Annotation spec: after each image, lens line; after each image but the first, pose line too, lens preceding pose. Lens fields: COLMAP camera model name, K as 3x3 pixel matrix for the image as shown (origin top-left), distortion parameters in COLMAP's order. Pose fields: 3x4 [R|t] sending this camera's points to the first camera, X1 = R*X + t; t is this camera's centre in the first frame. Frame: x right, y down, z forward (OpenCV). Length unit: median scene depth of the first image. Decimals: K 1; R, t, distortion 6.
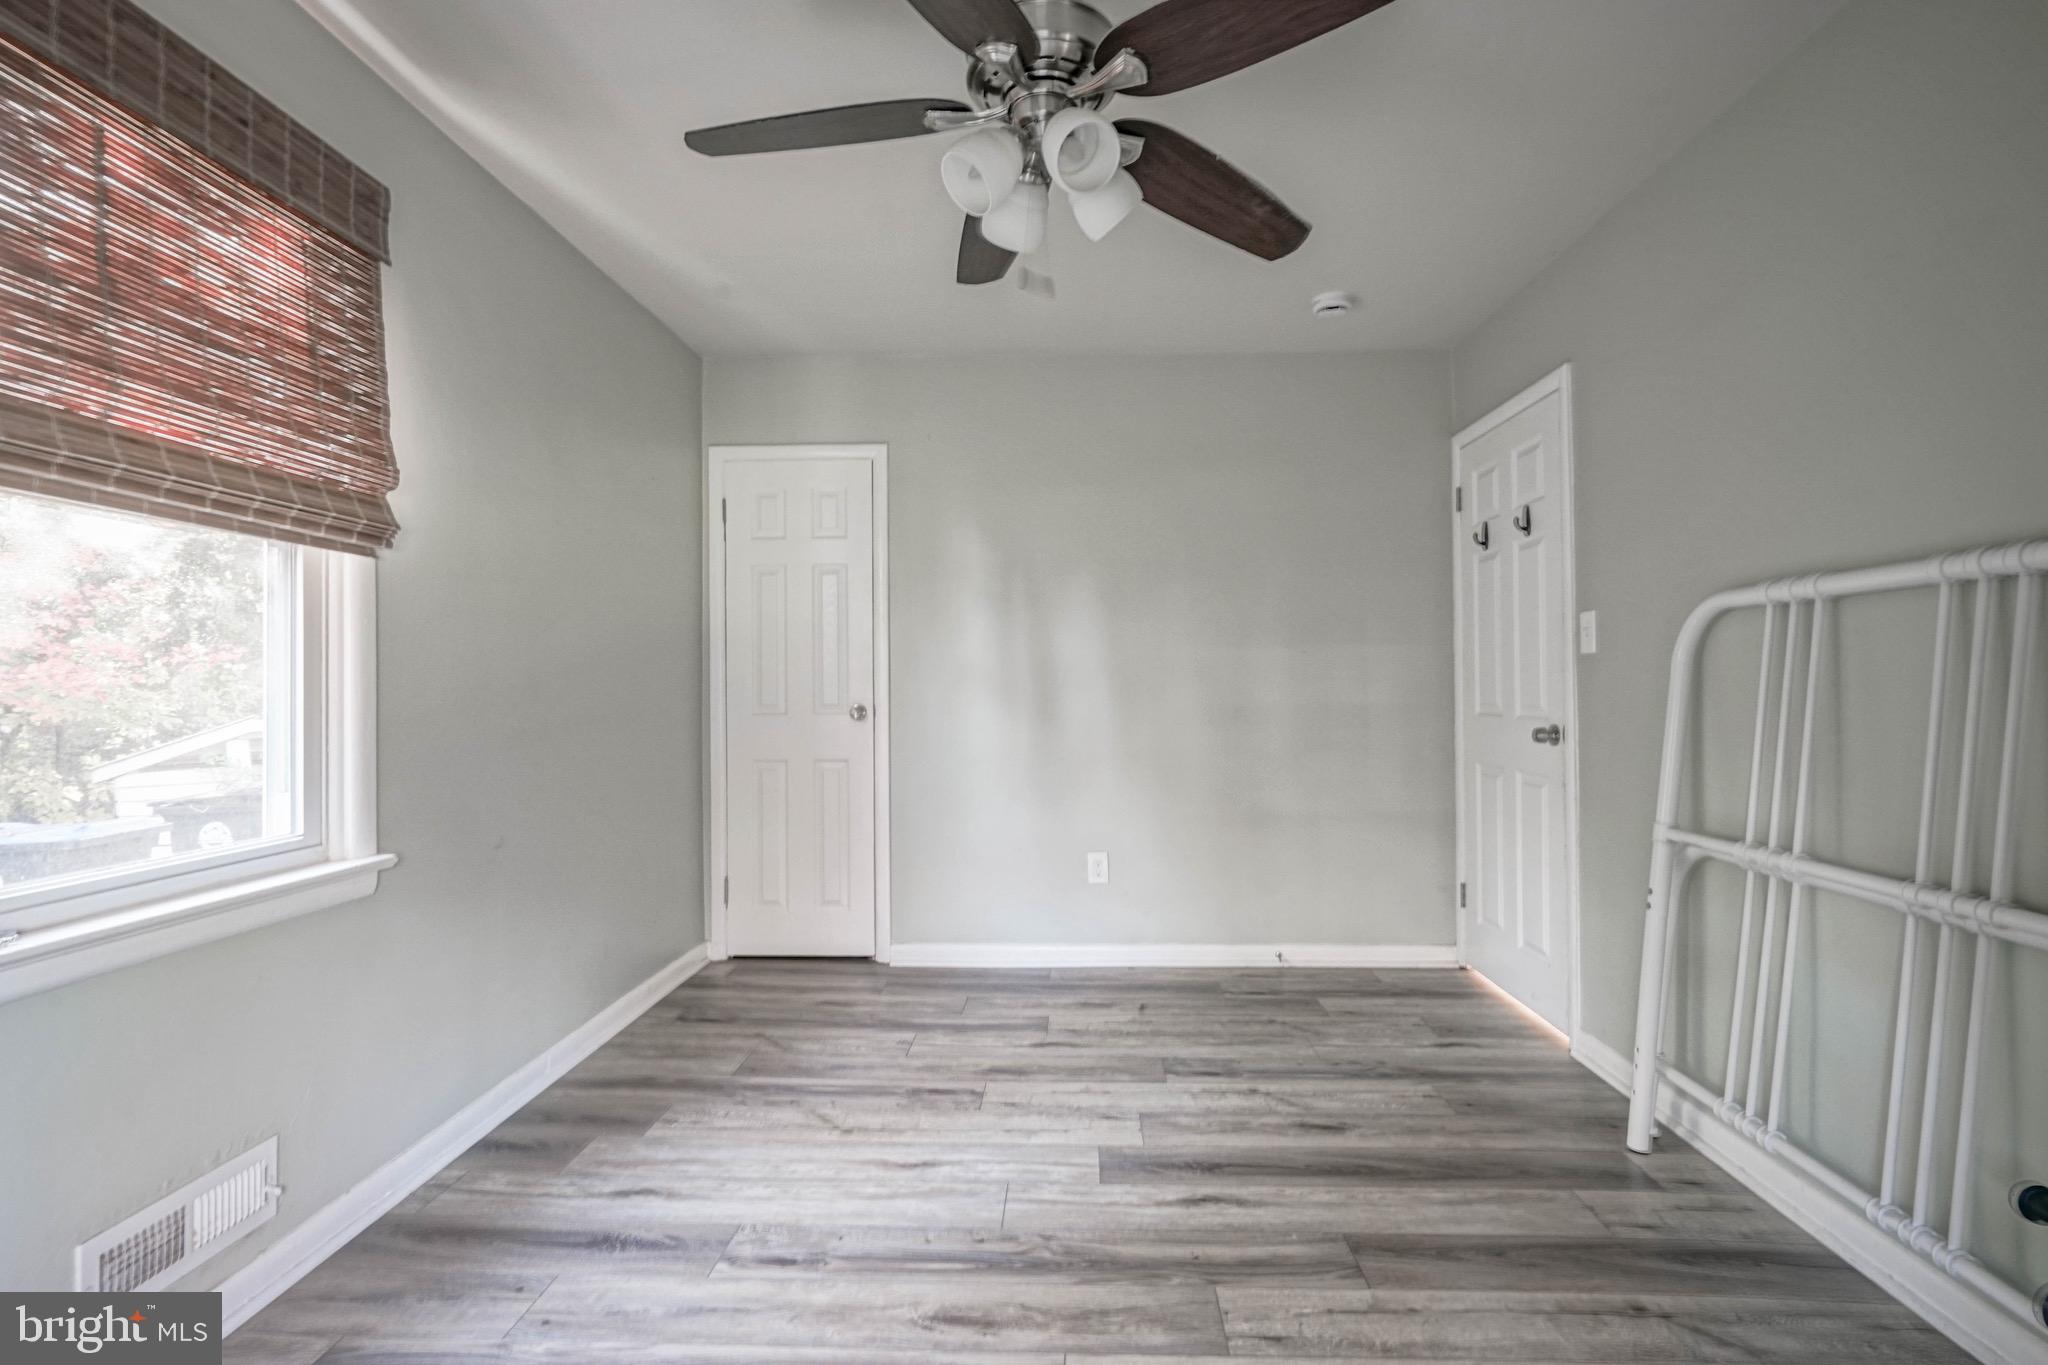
lens RADIAL K [[956.6, 0, 1004.3], [0, 956.6, 664.4], [0, 0, 1]] dist [-0.000146, 0.000279]
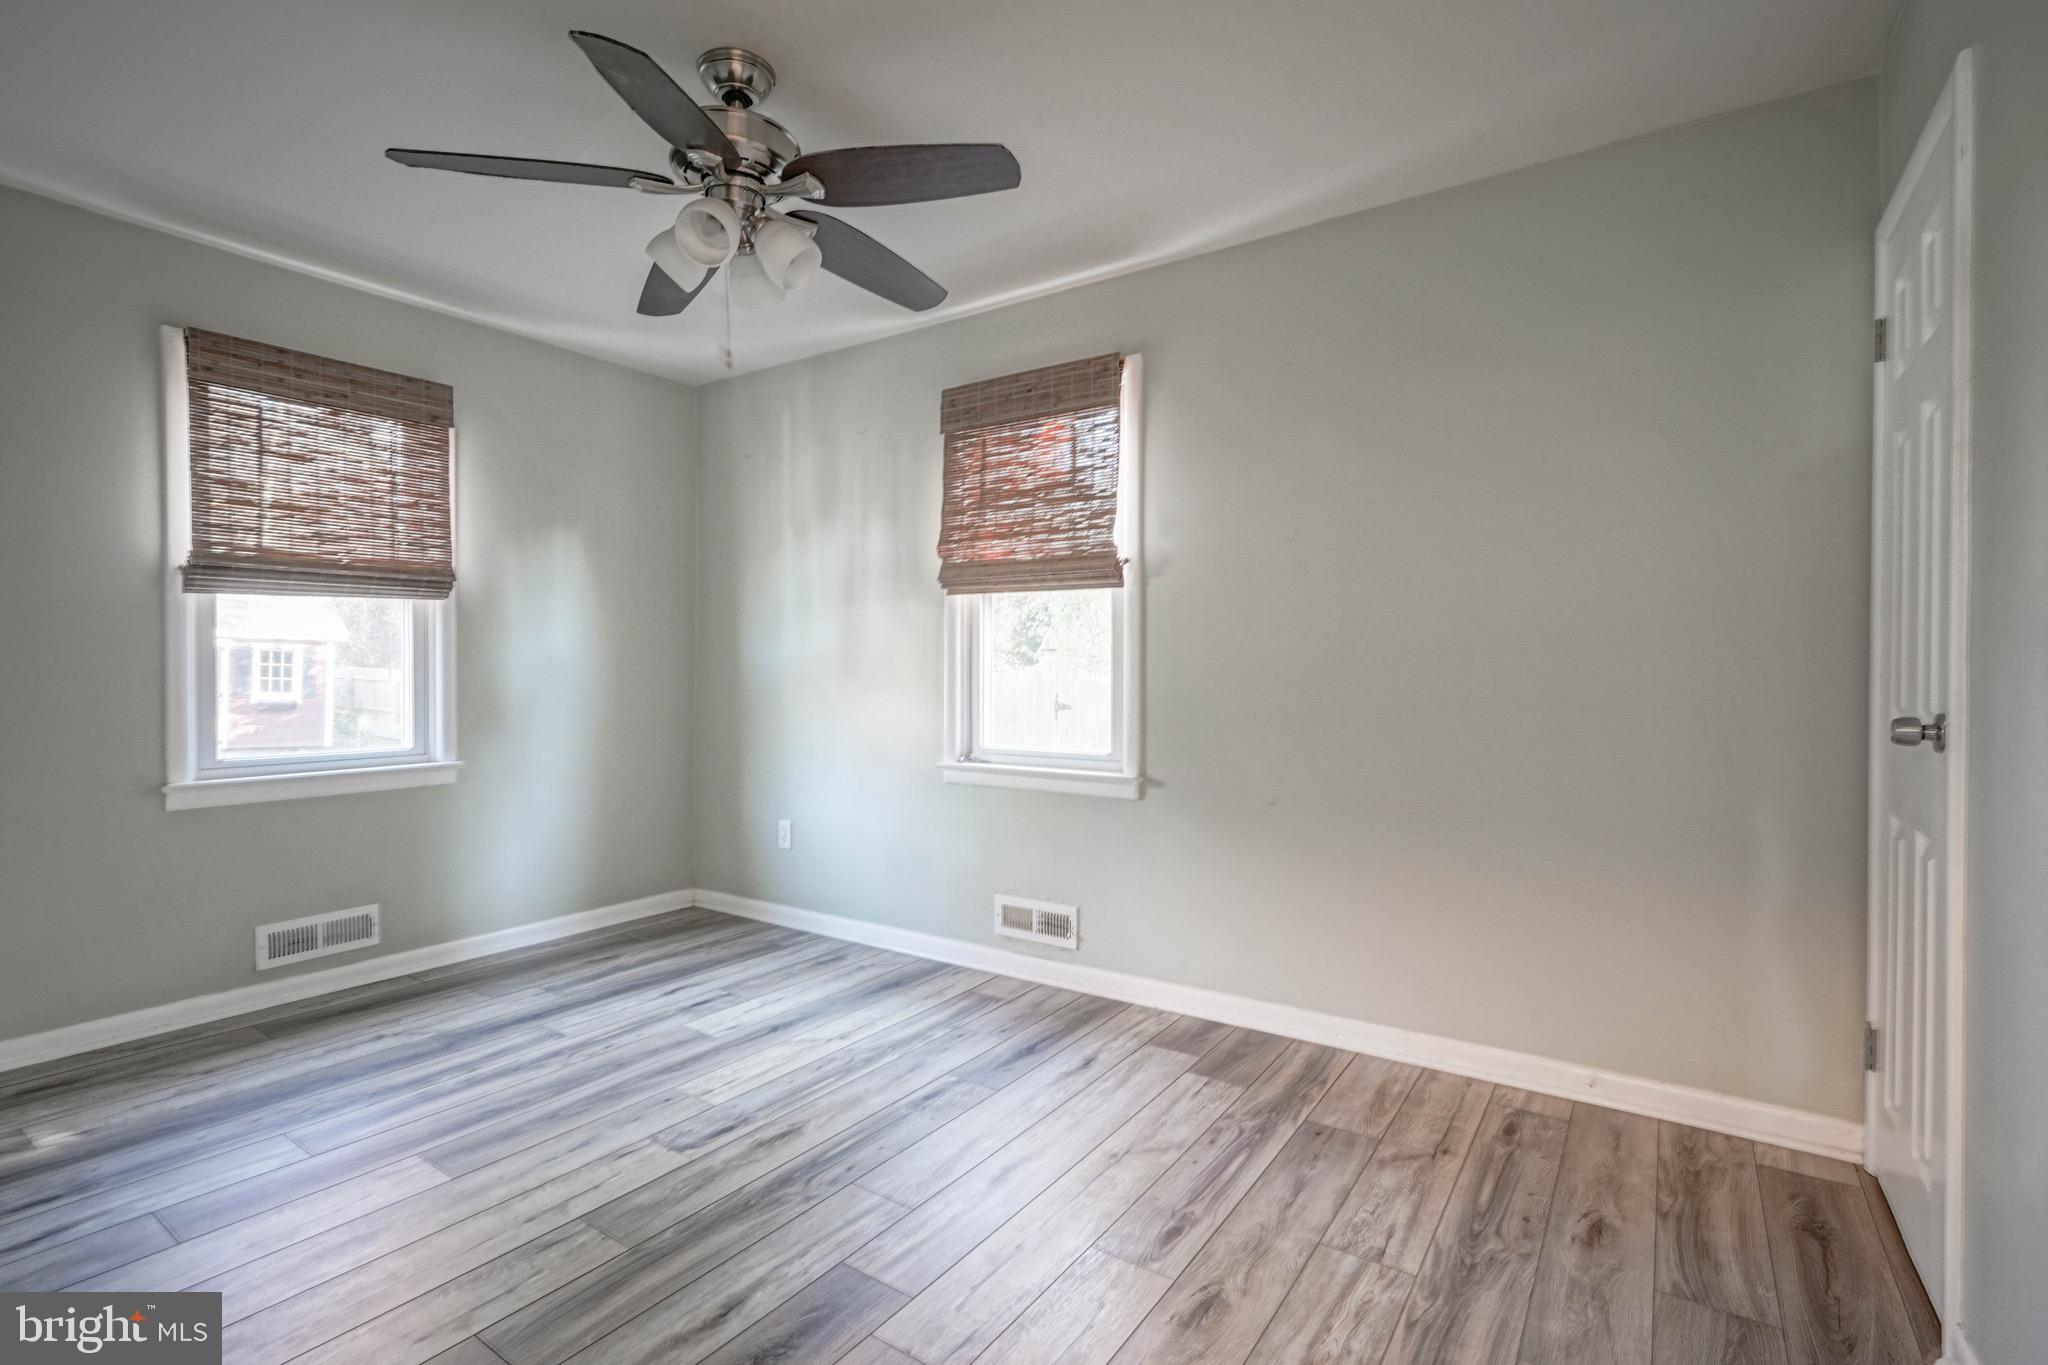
lens RADIAL K [[940.4, 0, 1051.8], [0, 940.4, 679.6], [0, 0, 1]] dist [-0.002180, 0.000402]
pose [[-0.493490, 0.009746, -0.869697, 0.798852], [0.018727, 0.999824, 0.000578, 0.040290], [0.869550, -0.016001, -0.493586, 1.746391]]
